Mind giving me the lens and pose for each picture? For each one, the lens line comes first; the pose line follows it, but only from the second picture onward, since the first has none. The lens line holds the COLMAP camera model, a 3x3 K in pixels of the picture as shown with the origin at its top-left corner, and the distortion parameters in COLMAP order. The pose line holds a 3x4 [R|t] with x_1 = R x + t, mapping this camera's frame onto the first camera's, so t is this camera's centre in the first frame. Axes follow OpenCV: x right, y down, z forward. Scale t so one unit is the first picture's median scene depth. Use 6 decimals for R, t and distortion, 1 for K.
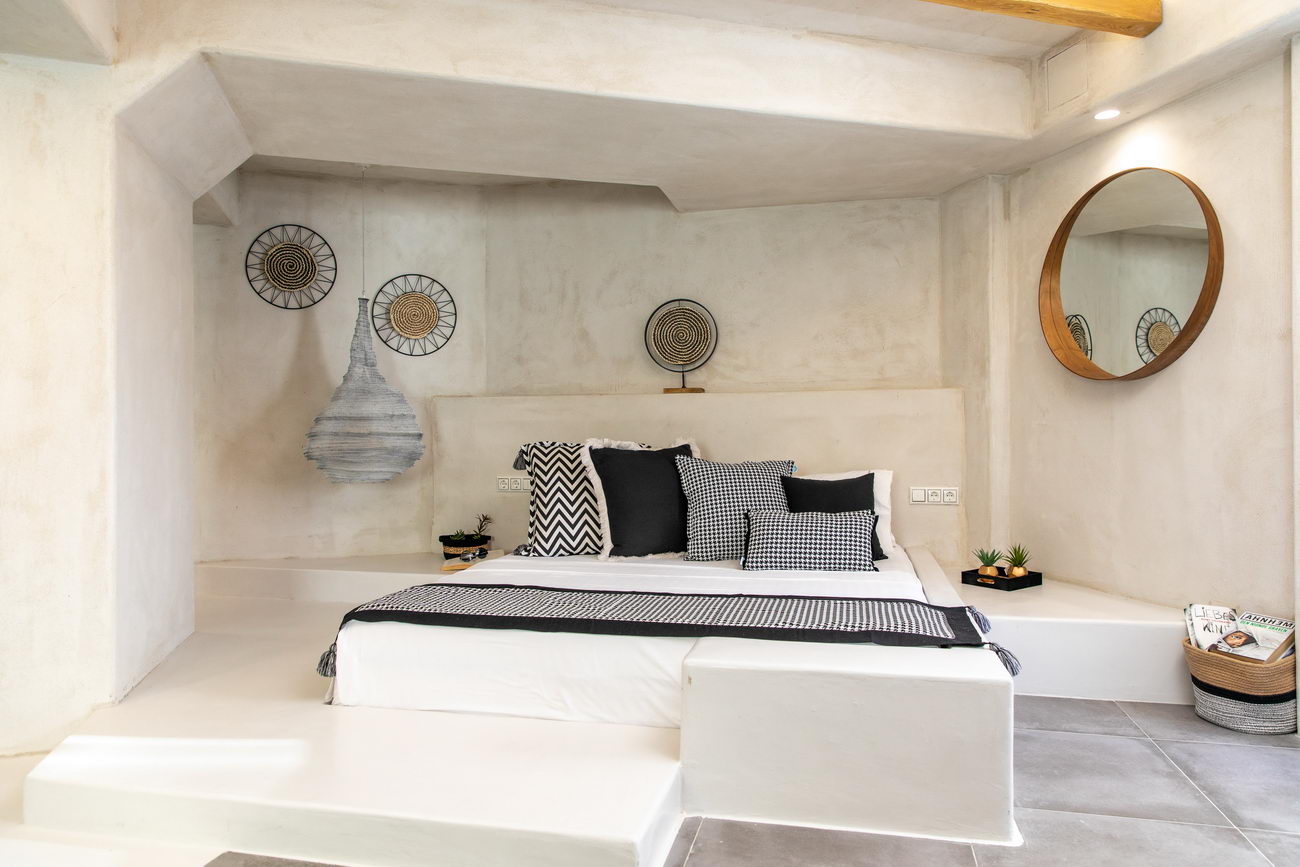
lens RADIAL K [[871.1, 0, 642.9], [0, 871.1, 429.6], [0, 0, 1]] dist [0.010041, -0.003623]
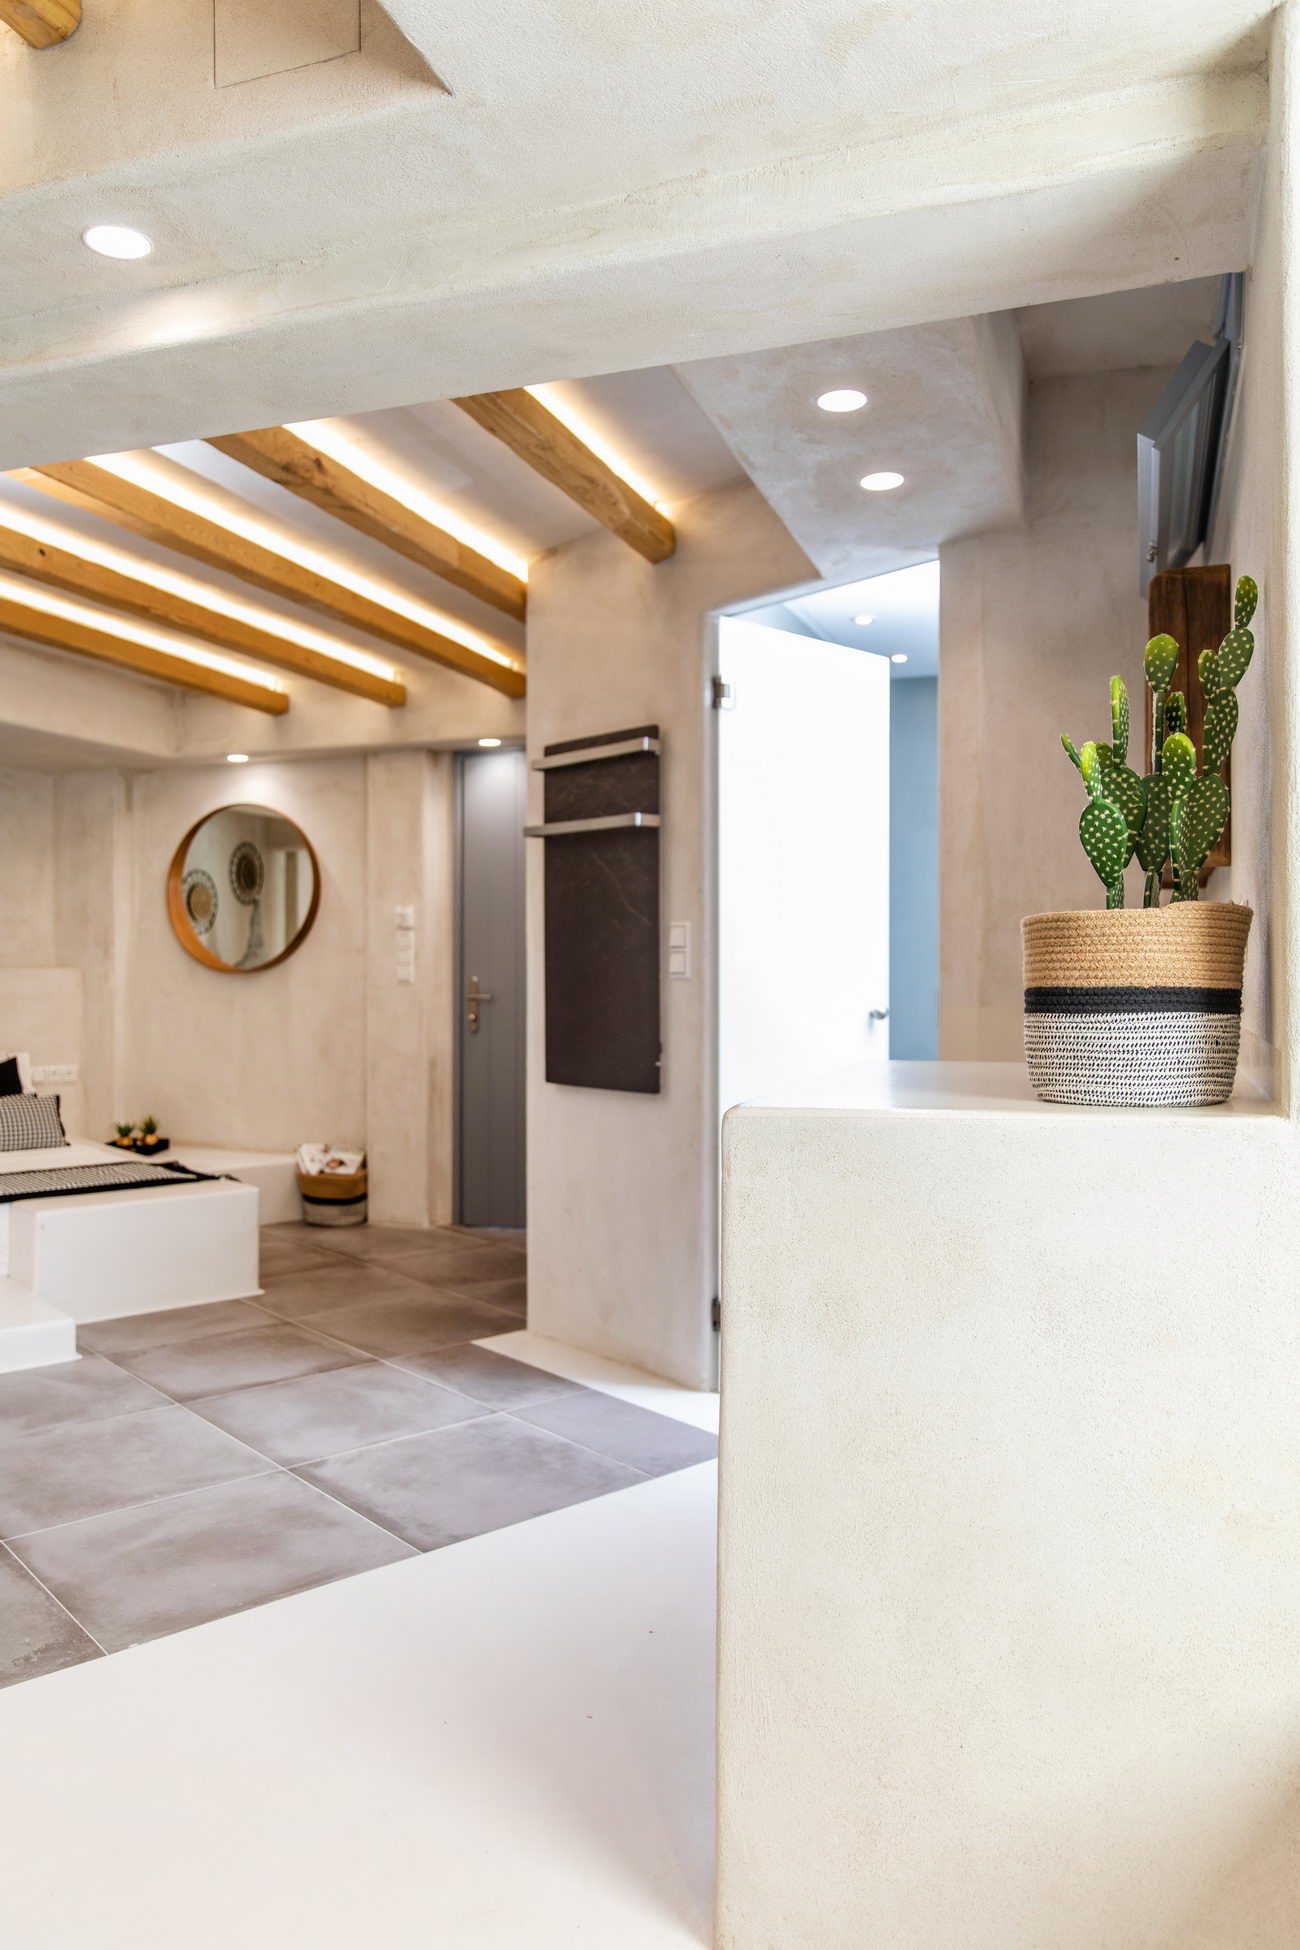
lens RADIAL K [[1354.2, 0, 656.2], [0, 1354.2, 978.1], [0, 0, 1]] dist [0.004224, 0.001141]
pose [[0.575226, -0.004394, 0.817983, -0.606517], [-0.012488, 0.999822, 0.014152, -0.074809], [-0.817899, -0.018356, 0.575069, -0.511693]]
